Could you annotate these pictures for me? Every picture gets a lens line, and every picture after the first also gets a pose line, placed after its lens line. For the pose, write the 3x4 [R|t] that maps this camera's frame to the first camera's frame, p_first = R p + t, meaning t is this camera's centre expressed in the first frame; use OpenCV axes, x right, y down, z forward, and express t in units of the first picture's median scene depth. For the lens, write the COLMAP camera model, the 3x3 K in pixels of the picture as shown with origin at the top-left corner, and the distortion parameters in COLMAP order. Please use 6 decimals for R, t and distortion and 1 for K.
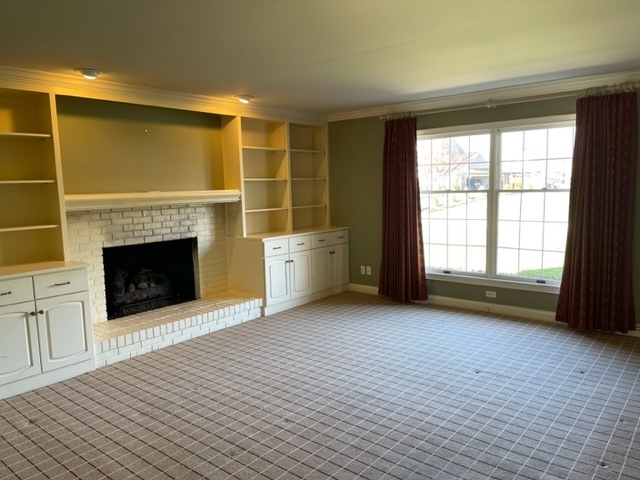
lens RADIAL K [[484.9, 0, 315.1], [0, 484.9, 242.2], [0, 0, 1]] dist [0.053406, -0.059638]
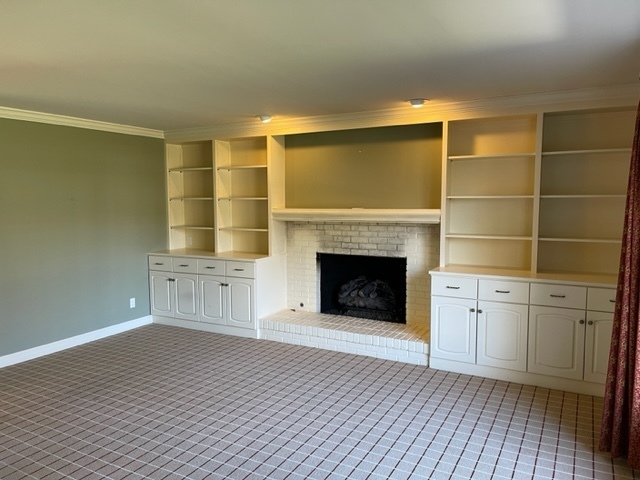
lens RADIAL K [[484.9, 0, 315.1], [0, 484.9, 242.2], [0, 0, 1]] dist [0.053406, -0.059638]
pose [[0.181913, 0.114611, -0.976612, 0.687229], [-0.110738, 0.989254, 0.095467, -0.119349], [0.977059, 0.090781, 0.192650, 0.698833]]
